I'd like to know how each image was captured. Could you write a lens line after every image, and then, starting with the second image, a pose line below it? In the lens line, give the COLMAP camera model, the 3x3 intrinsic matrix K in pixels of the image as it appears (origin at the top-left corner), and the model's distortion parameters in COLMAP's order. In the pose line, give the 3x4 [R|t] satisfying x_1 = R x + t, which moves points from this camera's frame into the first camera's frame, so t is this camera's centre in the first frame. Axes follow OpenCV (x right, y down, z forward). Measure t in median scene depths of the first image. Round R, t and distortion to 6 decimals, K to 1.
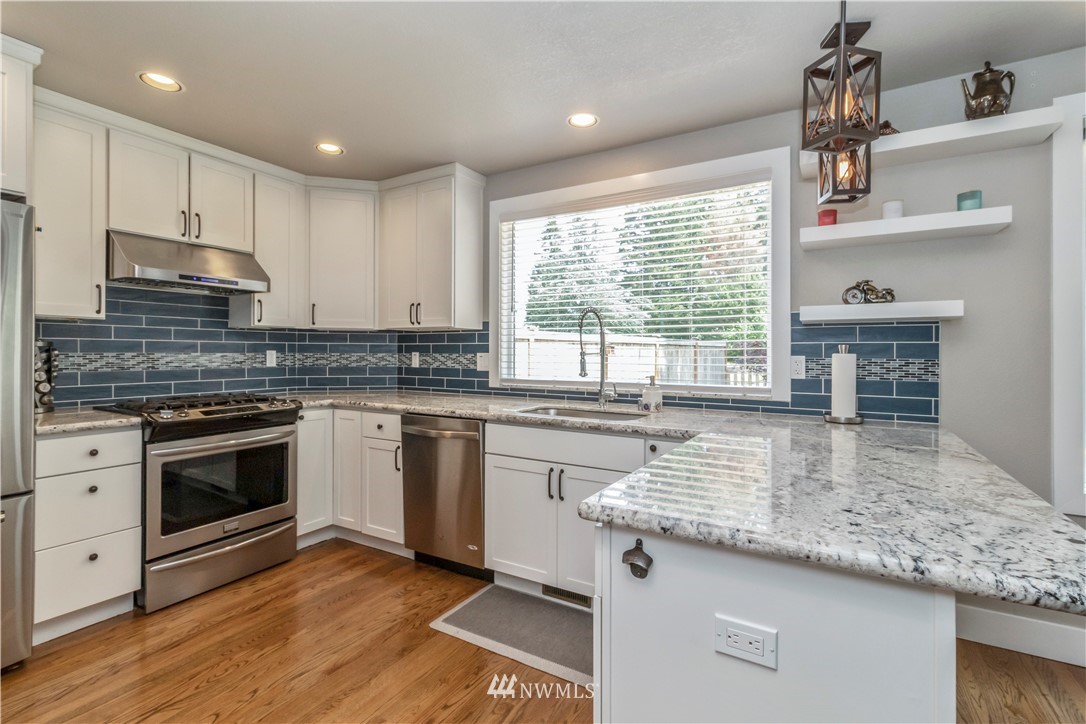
lens RADIAL K [[494.1, 0, 545.1], [0, 494.1, 350.7], [0, 0, 1]] dist [0.001399, 0.000303]
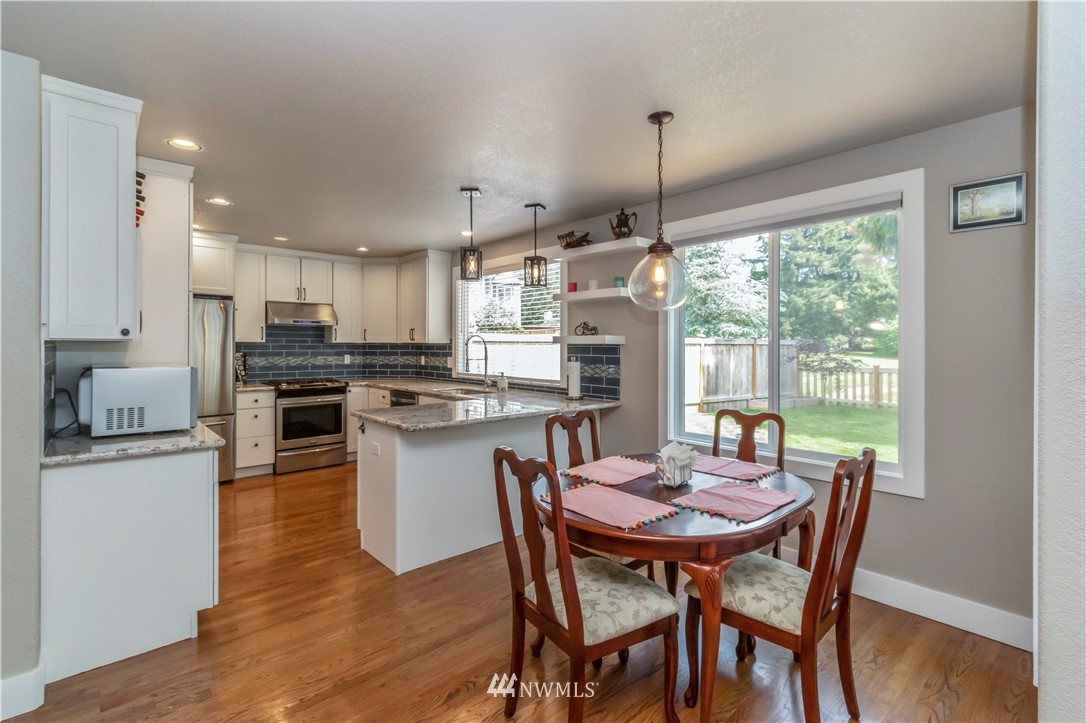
lens RADIAL K [[494.1, 0, 533.5], [0, 494.1, 343.8], [0, 0, 1]] dist [0.001399, 0.000303]
pose [[0.951208, -0.001486, -0.308548, 0.818488], [0.001018, 0.999998, -0.001679, -0.045977], [0.308550, 0.001283, 0.951207, -0.638377]]
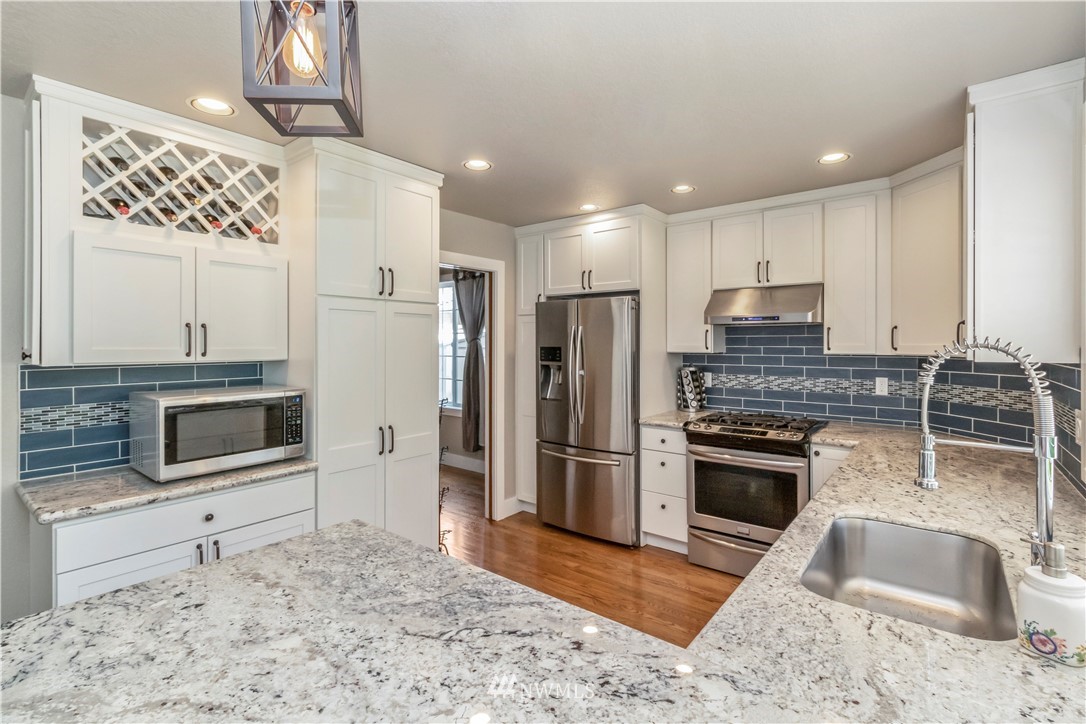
lens RADIAL K [[494.1, 0, 556.0], [0, 494.1, 342.9], [0, 0, 1]] dist [0.001399, 0.000303]
pose [[-0.117782, -0.005958, -0.993022, 0.534930], [0.002991, 0.999975, -0.006354, -0.075754], [0.993035, -0.003718, -0.117761, 0.641058]]
